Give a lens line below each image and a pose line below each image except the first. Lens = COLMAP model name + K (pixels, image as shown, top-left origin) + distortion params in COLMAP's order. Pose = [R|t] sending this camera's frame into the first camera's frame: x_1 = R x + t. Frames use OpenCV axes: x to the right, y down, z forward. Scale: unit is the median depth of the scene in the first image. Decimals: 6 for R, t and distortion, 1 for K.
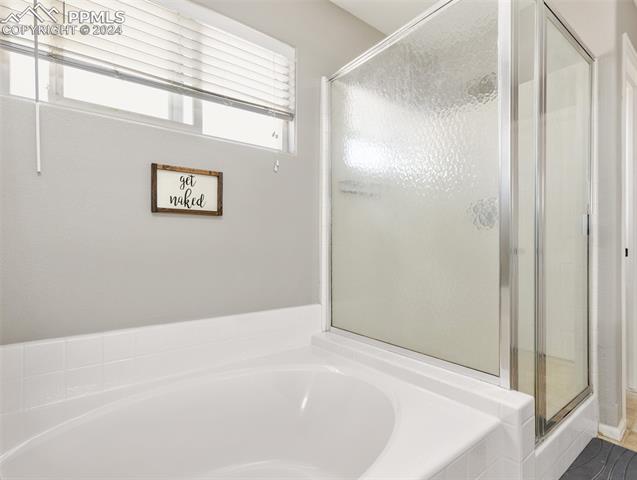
lens RADIAL K [[327.2, 0, 319.0], [0, 327.2, 244.7], [0, 0, 1]] dist [0.007125, 0.002900]
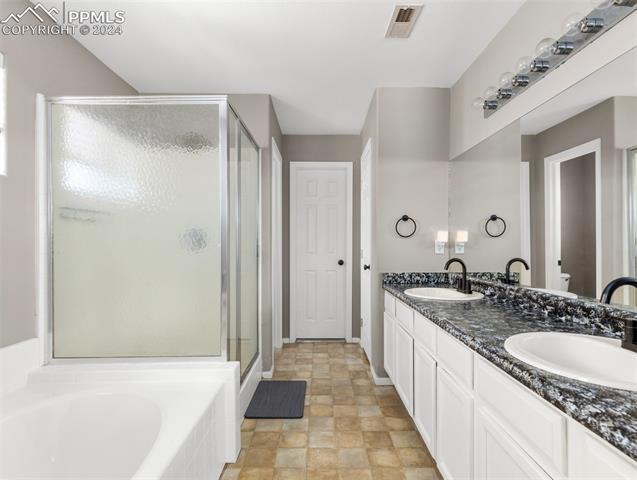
lens RADIAL K [[327.2, 0, 318.8], [0, 327.2, 244.8], [0, 0, 1]] dist [0.007125, 0.002900]
pose [[0.617921, 0.000290, 0.786241, -0.246131], [0.003246, 0.999990, -0.002920, -0.079805], [-0.786234, 0.004356, 0.617914, -0.216739]]
